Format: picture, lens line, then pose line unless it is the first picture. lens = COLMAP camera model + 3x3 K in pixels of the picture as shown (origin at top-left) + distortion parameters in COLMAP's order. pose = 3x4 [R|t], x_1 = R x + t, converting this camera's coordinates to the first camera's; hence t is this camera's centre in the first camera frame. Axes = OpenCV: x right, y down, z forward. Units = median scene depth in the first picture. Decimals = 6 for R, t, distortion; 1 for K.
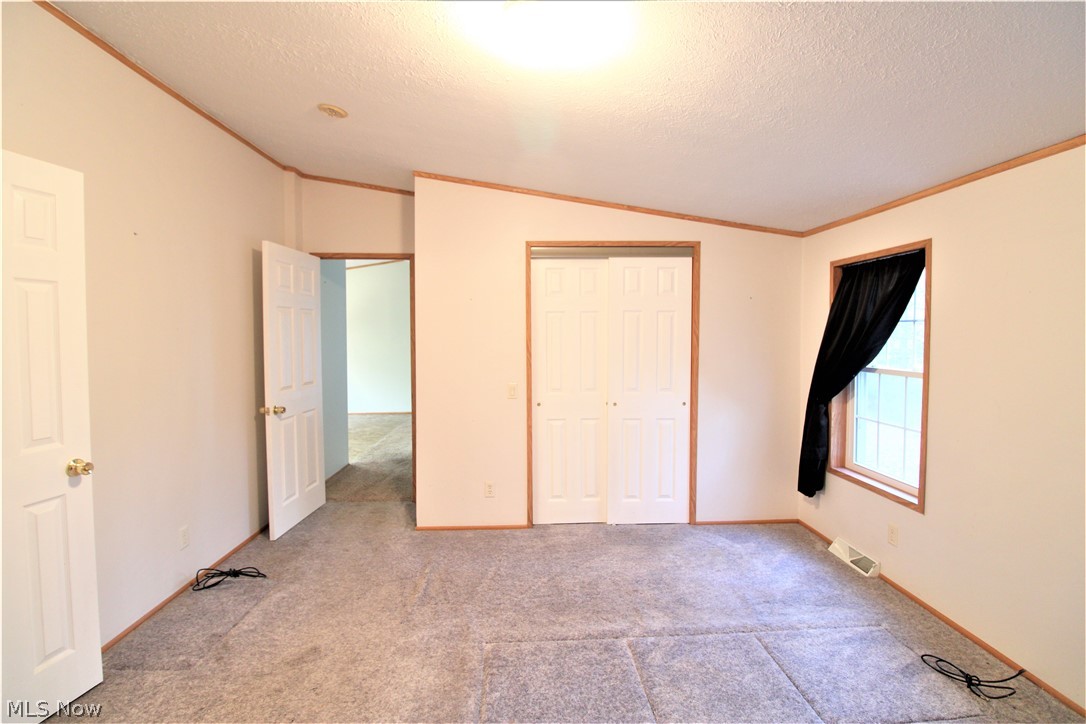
lens RADIAL K [[502.9, 0, 539.9], [0, 502.9, 350.3], [0, 0, 1]] dist [0.000659, -0.014824]
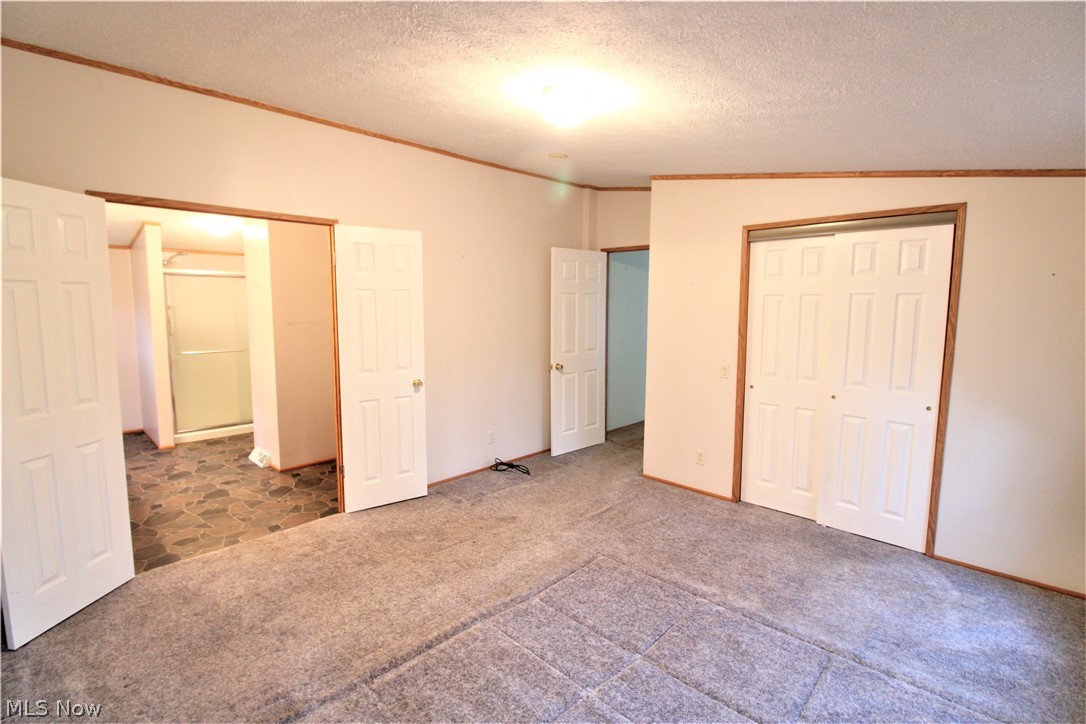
lens RADIAL K [[502.9, 0, 539.9], [0, 502.9, 350.3], [0, 0, 1]] dist [0.000659, -0.014824]
pose [[0.680207, 0.073361, -0.729339, 0.472046], [-0.026894, 0.996807, 0.075183, -0.032631], [0.732526, -0.031525, 0.680009, -0.001107]]
